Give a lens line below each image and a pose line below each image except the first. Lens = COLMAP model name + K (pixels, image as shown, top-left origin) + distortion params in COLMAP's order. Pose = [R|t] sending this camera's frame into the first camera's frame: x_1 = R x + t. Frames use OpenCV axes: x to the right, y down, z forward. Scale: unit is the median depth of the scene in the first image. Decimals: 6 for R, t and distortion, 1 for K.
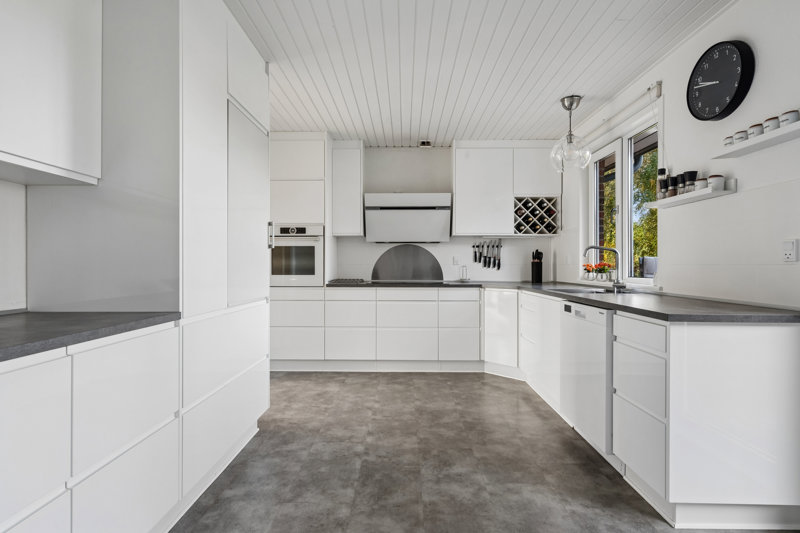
lens RADIAL K [[417.4, 0, 400.1], [0, 417.4, 266.3], [0, 0, 1]] dist [0.002066, 0.000863]
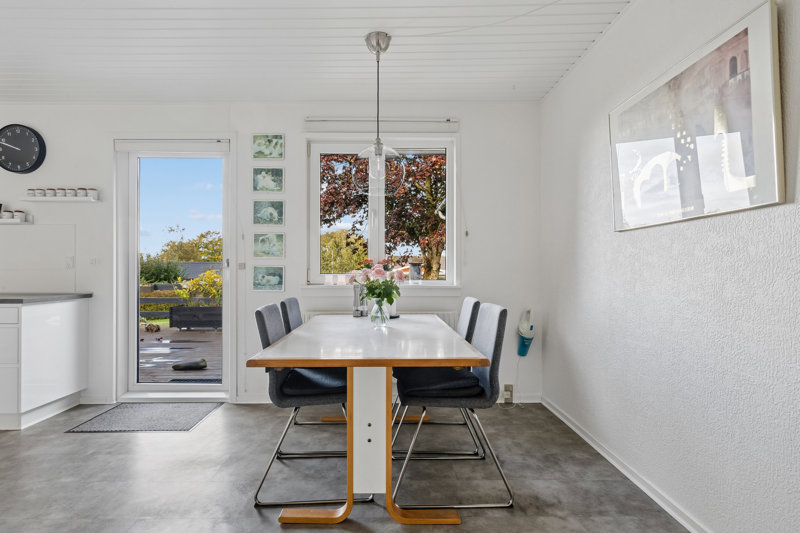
lens RADIAL K [[417.4, 0, 398.3], [0, 417.4, 271.2], [0, 0, 1]] dist [0.002066, 0.000863]
pose [[-0.022638, -0.007687, 0.999714, -0.822452], [-0.010913, 0.999913, 0.007441, -0.024326], [-0.999684, -0.010742, -0.022720, -0.358830]]
